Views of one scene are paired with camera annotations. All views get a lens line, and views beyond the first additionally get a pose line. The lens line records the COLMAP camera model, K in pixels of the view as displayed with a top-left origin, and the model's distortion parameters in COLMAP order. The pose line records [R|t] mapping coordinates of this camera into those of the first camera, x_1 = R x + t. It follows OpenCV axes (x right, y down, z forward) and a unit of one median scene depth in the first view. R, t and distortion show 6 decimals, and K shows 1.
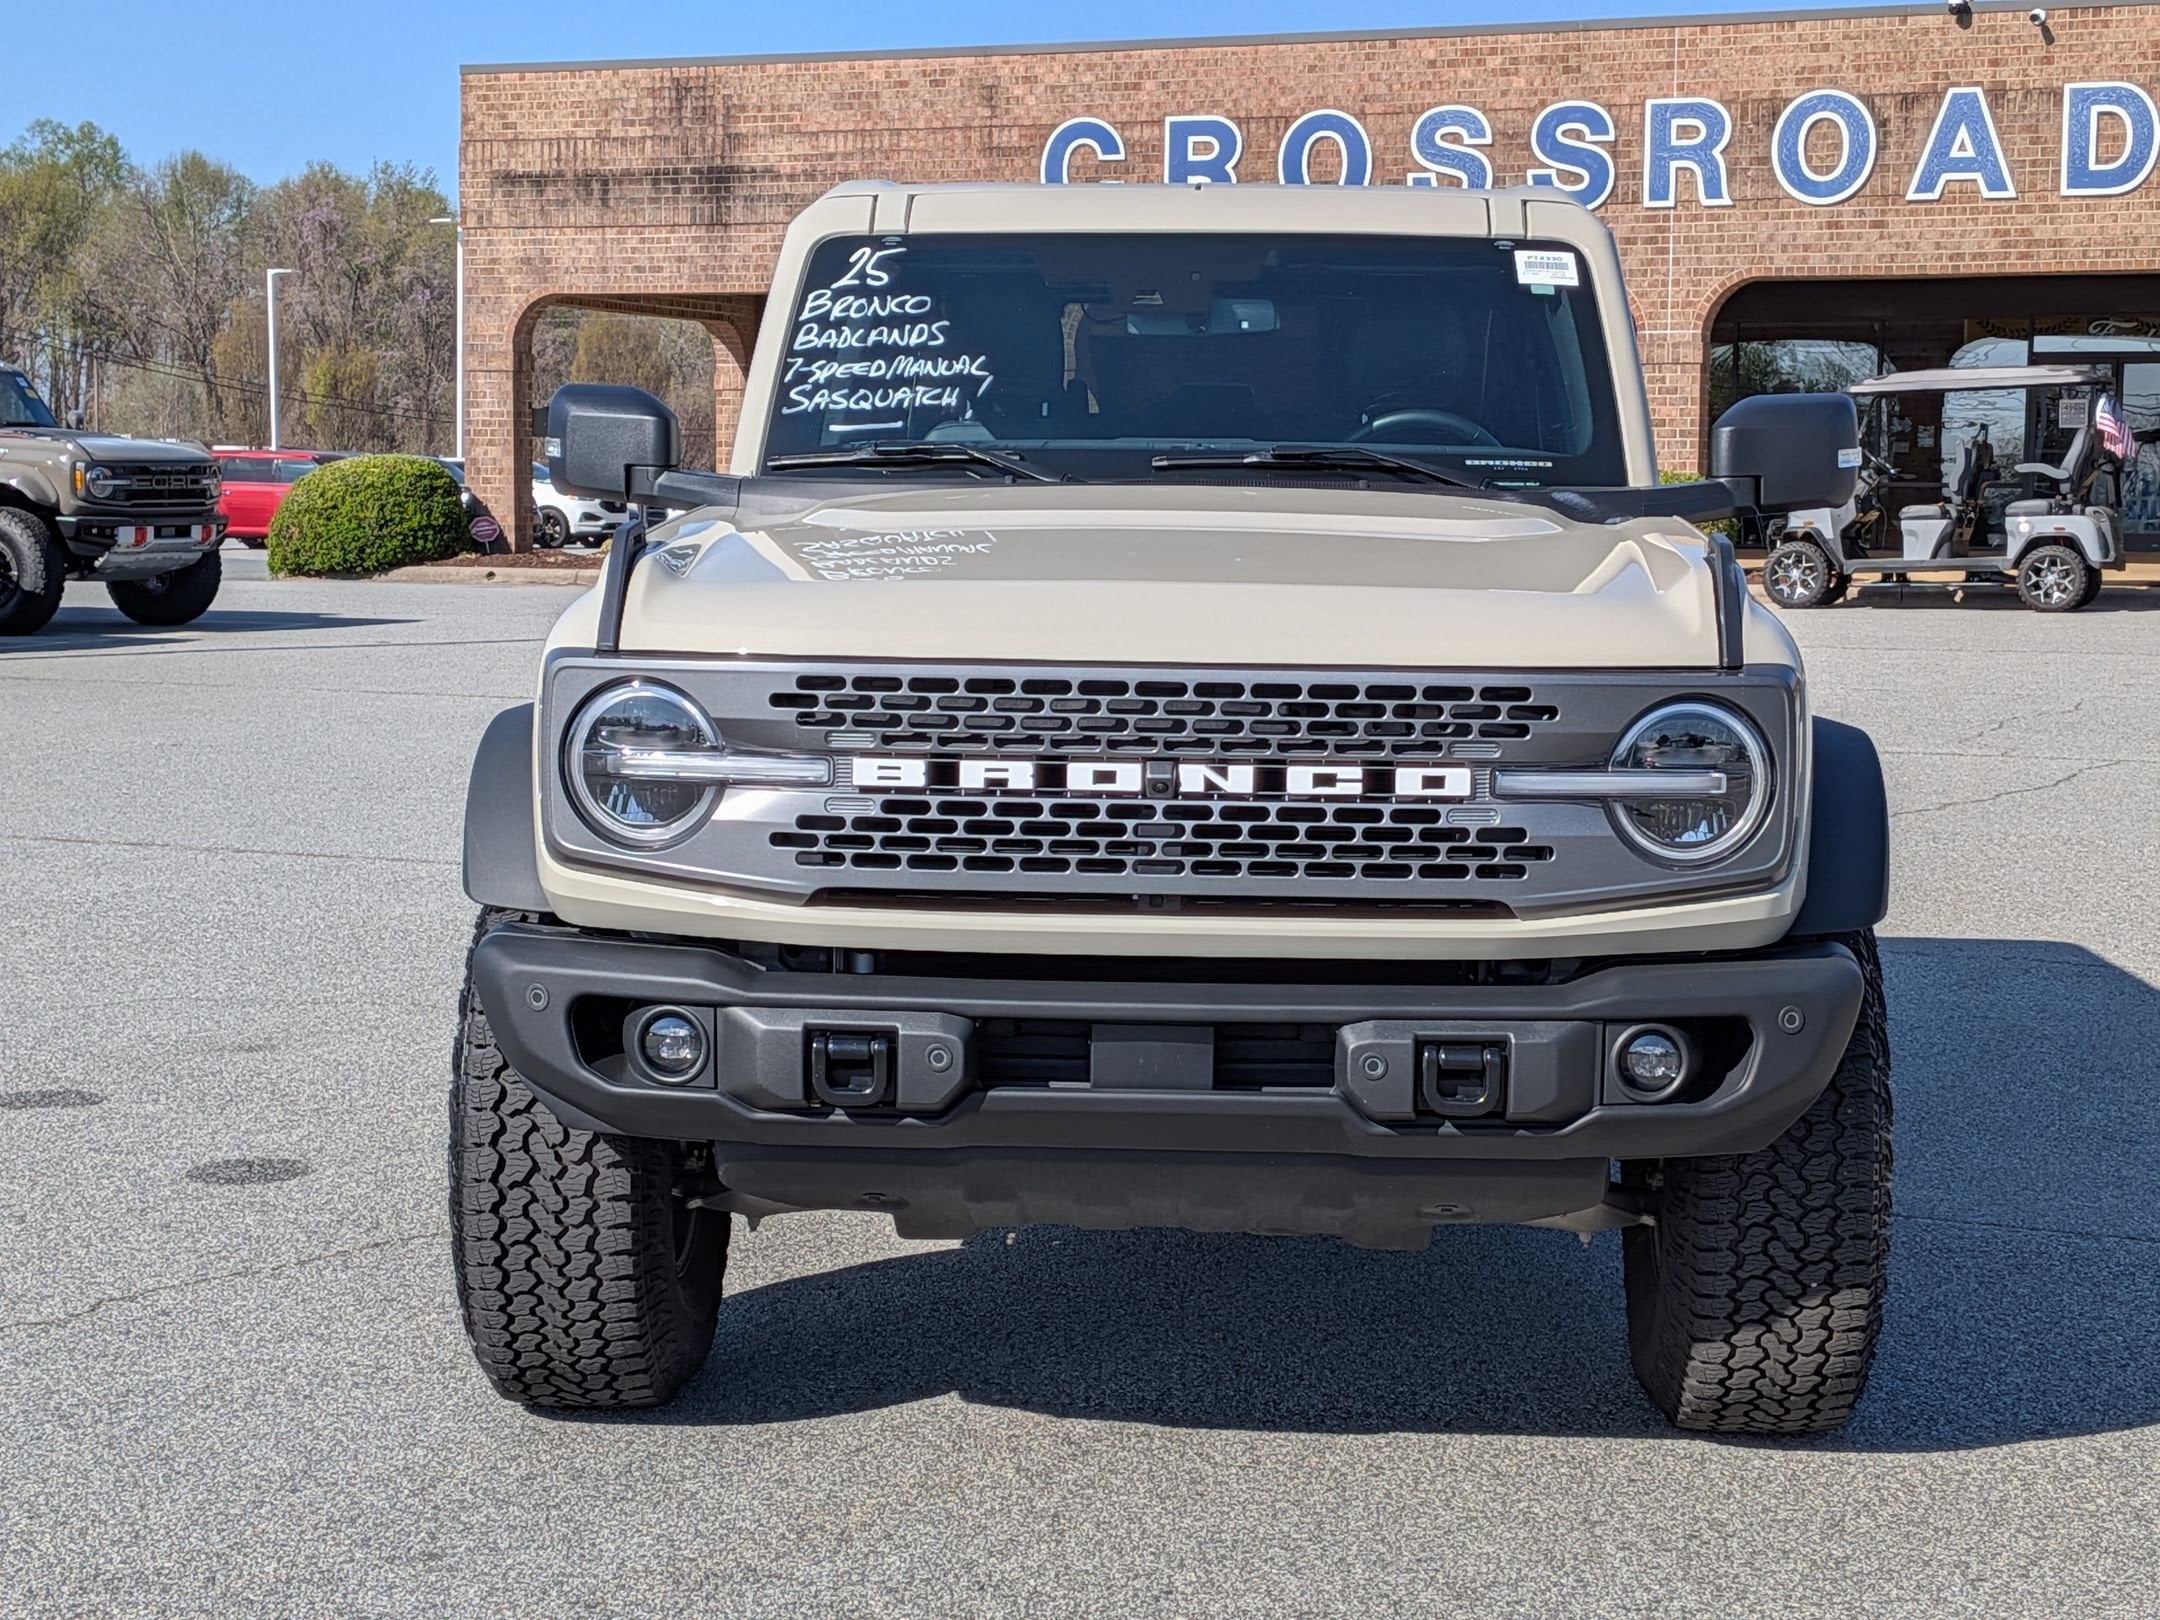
lens RADIAL K [[3839.5, 0, 1080.0], [0, 3839.5, 810.0], [0, 0, 1]] dist [0.057240, -0.022125]
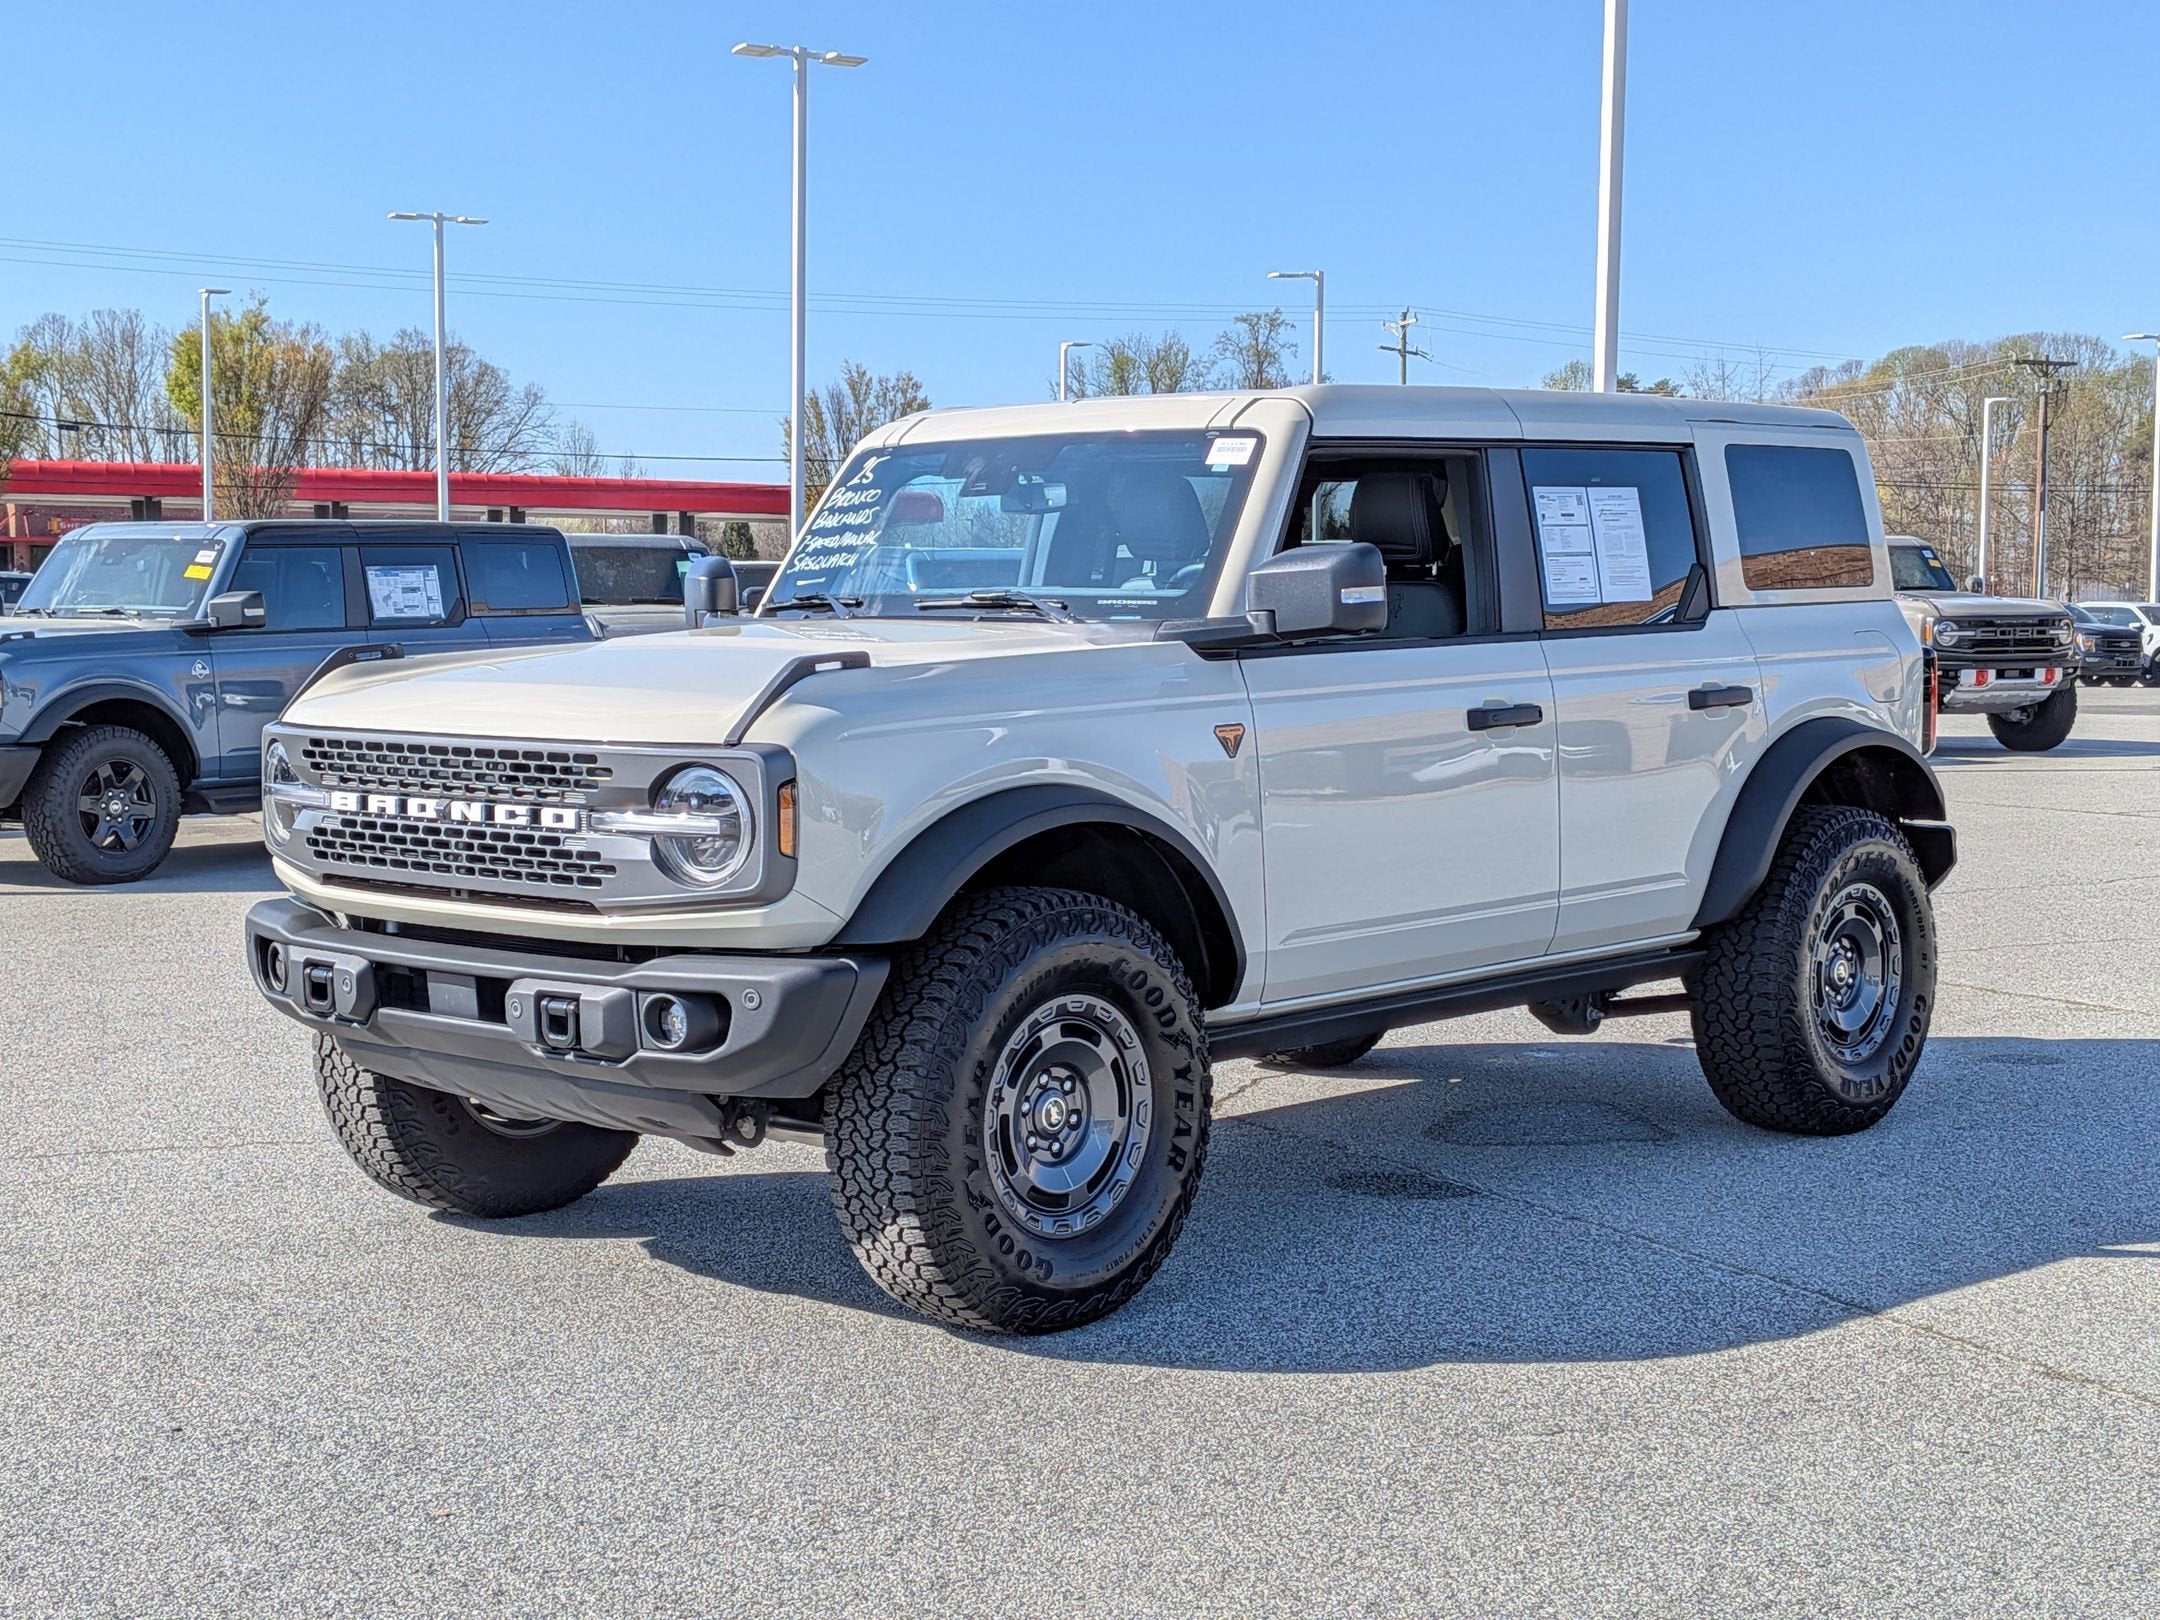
lens RADIAL K [[3153.1, 0, 1072.1], [0, 3153.1, 854.7], [0, 0, 1]] dist [0.207698, -0.021341]
pose [[0.756880, 0.040186, -0.652317, 0.796777], [-0.052050, 0.998644, 0.001129, -0.003789], [0.651478, 0.033099, 0.757945, 0.165010]]
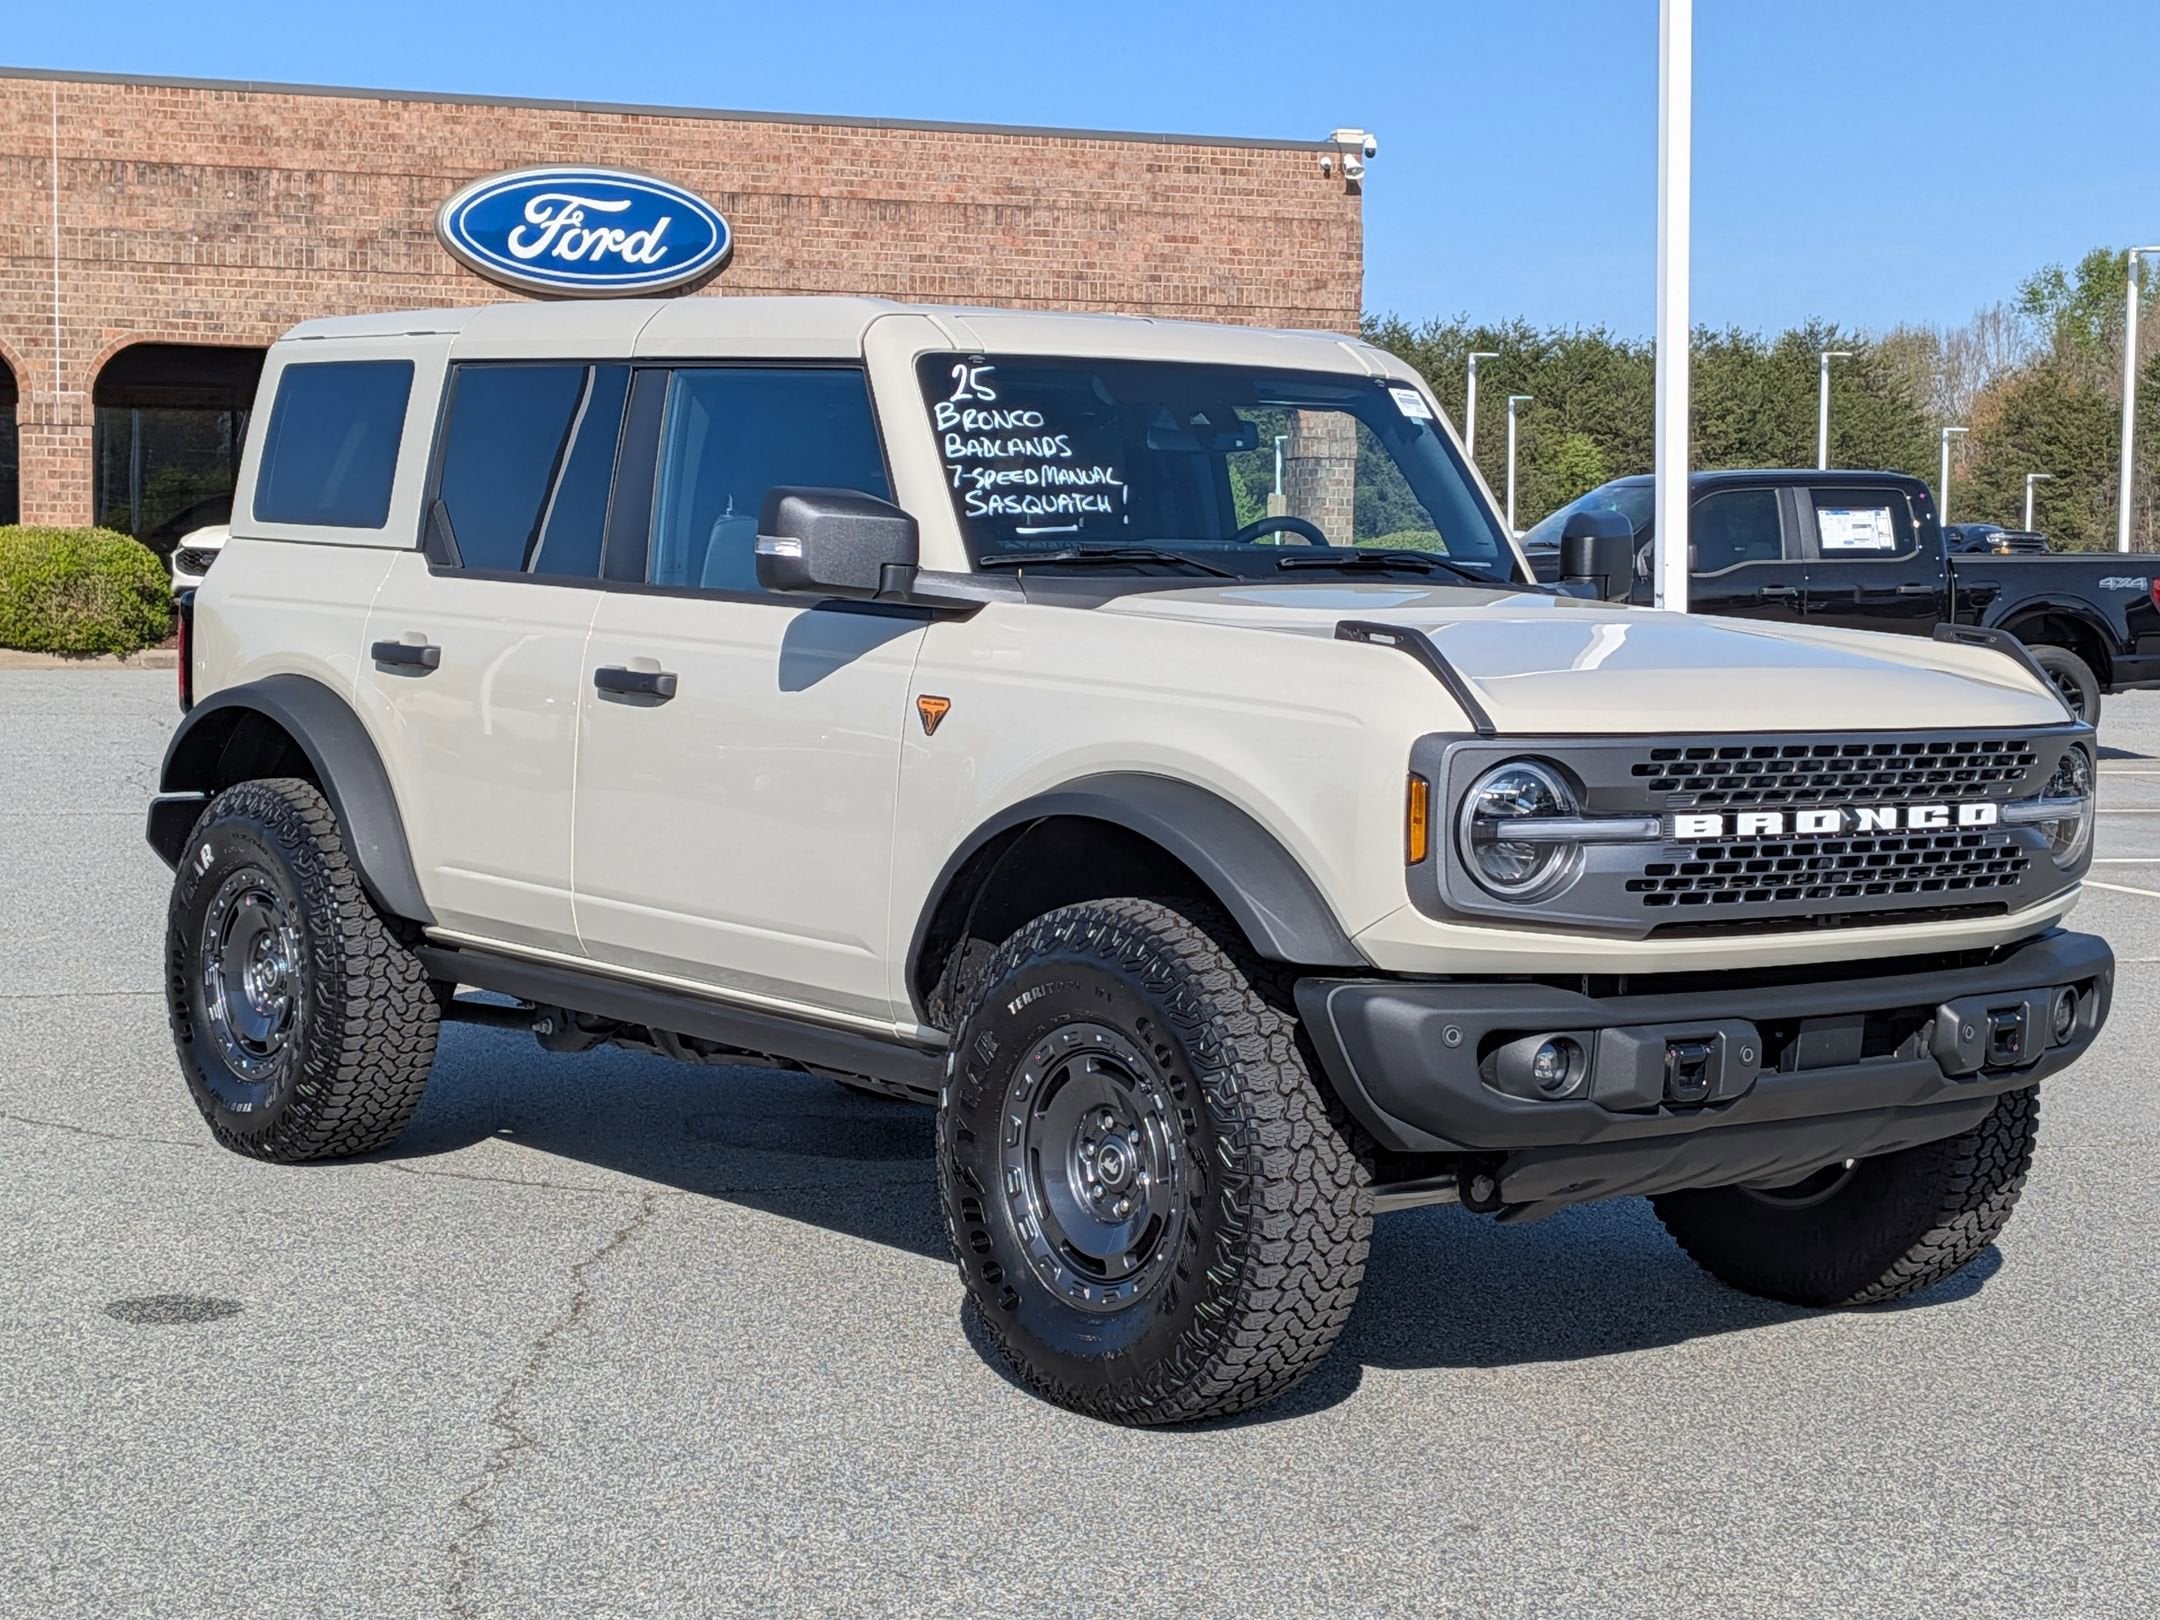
lens RADIAL K [[3839.5, 0, 1080.0], [0, 3839.5, 810.0], [0, 0, 1]] dist [0.057240, -0.022125]
pose [[0.741928, -0.042435, 0.669135, -0.794423], [0.050789, 0.998685, 0.007020, -0.026185], [-0.668553, 0.028776, 0.743108, 0.171713]]
